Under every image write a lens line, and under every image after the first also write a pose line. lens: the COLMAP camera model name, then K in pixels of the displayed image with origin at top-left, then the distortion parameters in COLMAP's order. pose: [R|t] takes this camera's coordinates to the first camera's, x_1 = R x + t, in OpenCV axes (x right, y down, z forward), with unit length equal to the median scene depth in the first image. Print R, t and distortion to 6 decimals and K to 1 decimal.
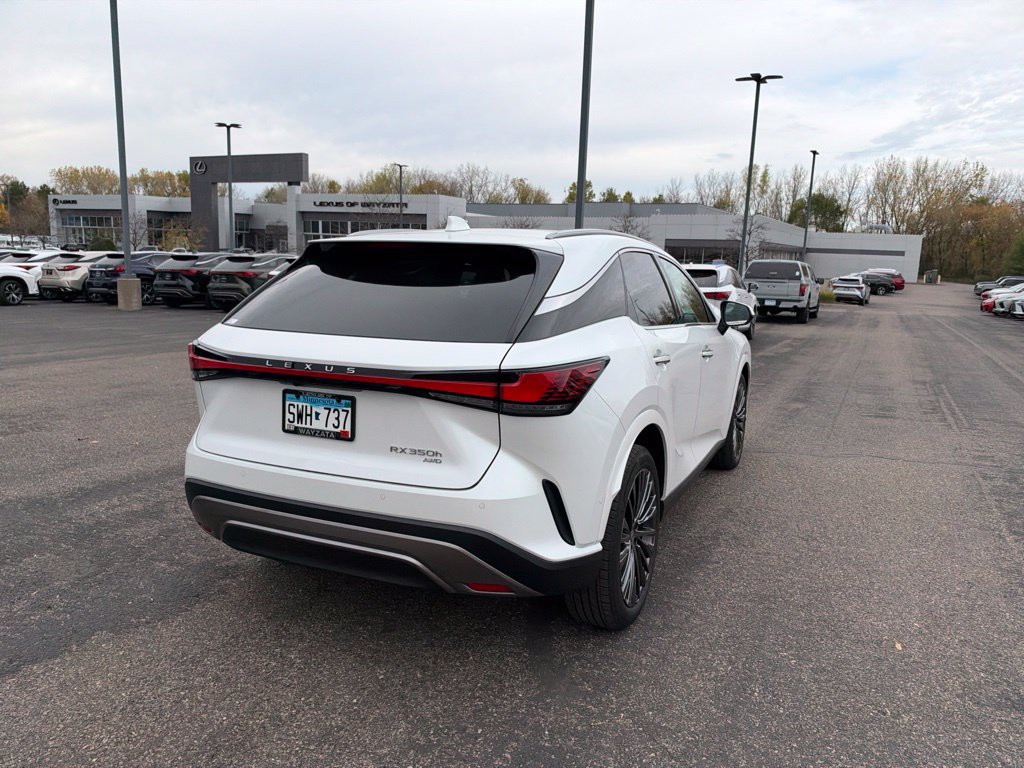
lens RADIAL K [[745.9, 0, 522.9], [0, 745.9, 385.1], [0, 0, 1]] dist [0.011812, -0.029805]
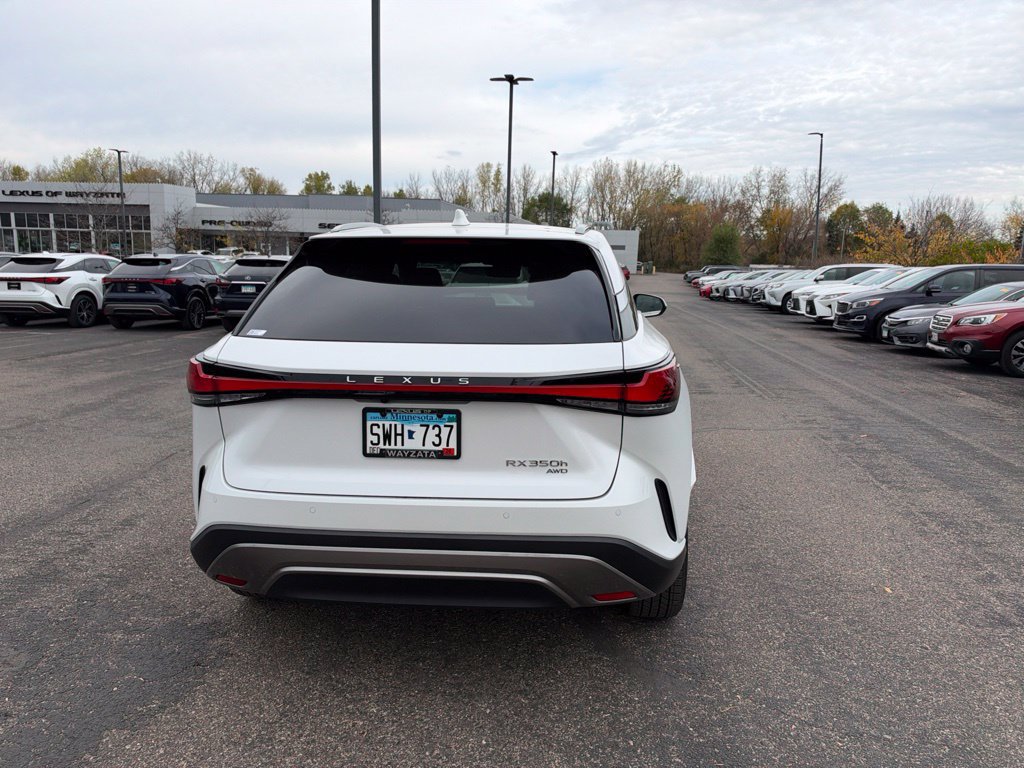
lens RADIAL K [[745.4, 0, 528.3], [0, 745.4, 382.8], [0, 0, 1]] dist [0.010435, -0.023907]
pose [[0.941259, -0.067191, 0.330932, -0.426095], [0.065739, 0.997715, 0.015594, -0.024624], [-0.331224, 0.007077, 0.943526, 0.112832]]
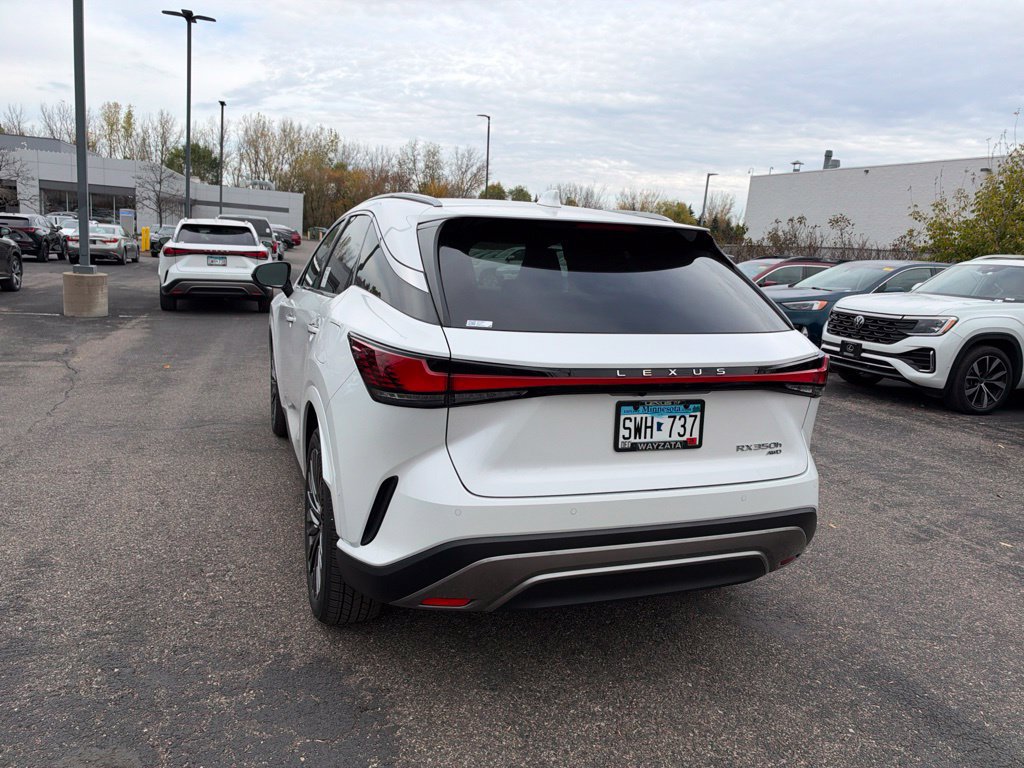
lens RADIAL K [[741.6, 0, 518.4], [0, 741.6, 387.0], [0, 0, 1]] dist [0.006810, -0.022889]
pose [[0.713248, -0.114741, 0.691456, -0.975869], [0.069413, 0.993223, 0.093216, -0.096479], [-0.697466, -0.018490, 0.716379, 0.481863]]
